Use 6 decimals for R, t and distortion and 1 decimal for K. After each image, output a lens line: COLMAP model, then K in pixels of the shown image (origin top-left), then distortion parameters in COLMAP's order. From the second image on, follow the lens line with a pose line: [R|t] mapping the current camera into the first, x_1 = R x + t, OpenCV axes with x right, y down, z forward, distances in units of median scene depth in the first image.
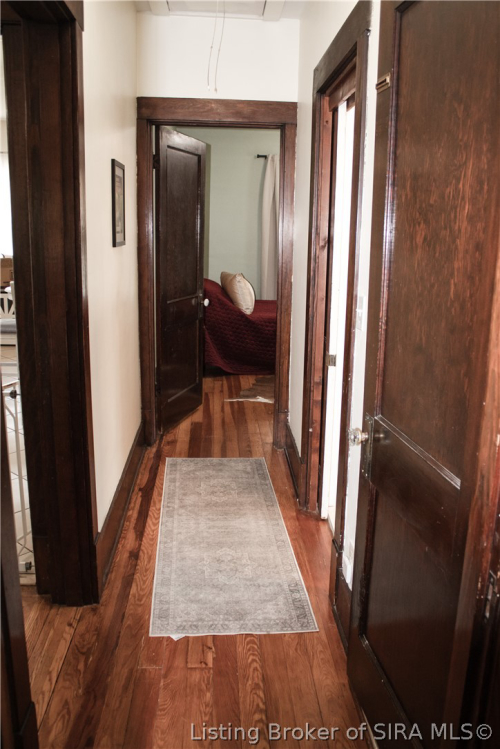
lens RADIAL K [[647.0, 0, 249.8], [0, 647.0, 374.0], [0, 0, 1]] dist [-0.111291, 0.083415]
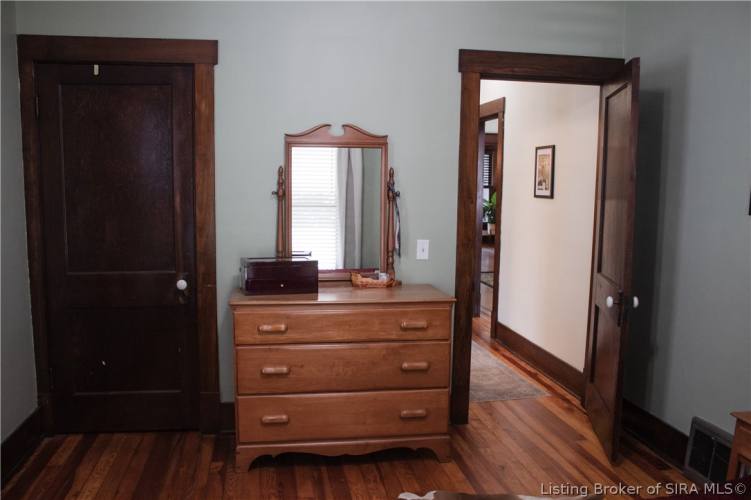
lens RADIAL K [[648.7, 0, 375.4], [0, 648.7, 250.0], [0, 0, 1]] dist [-0.111291, 0.083415]
pose [[-0.991318, -0.004767, -0.131402, 0.333451], [-0.050199, 0.937369, 0.344703, -0.494603], [0.121529, 0.348307, -0.929469, 2.026581]]
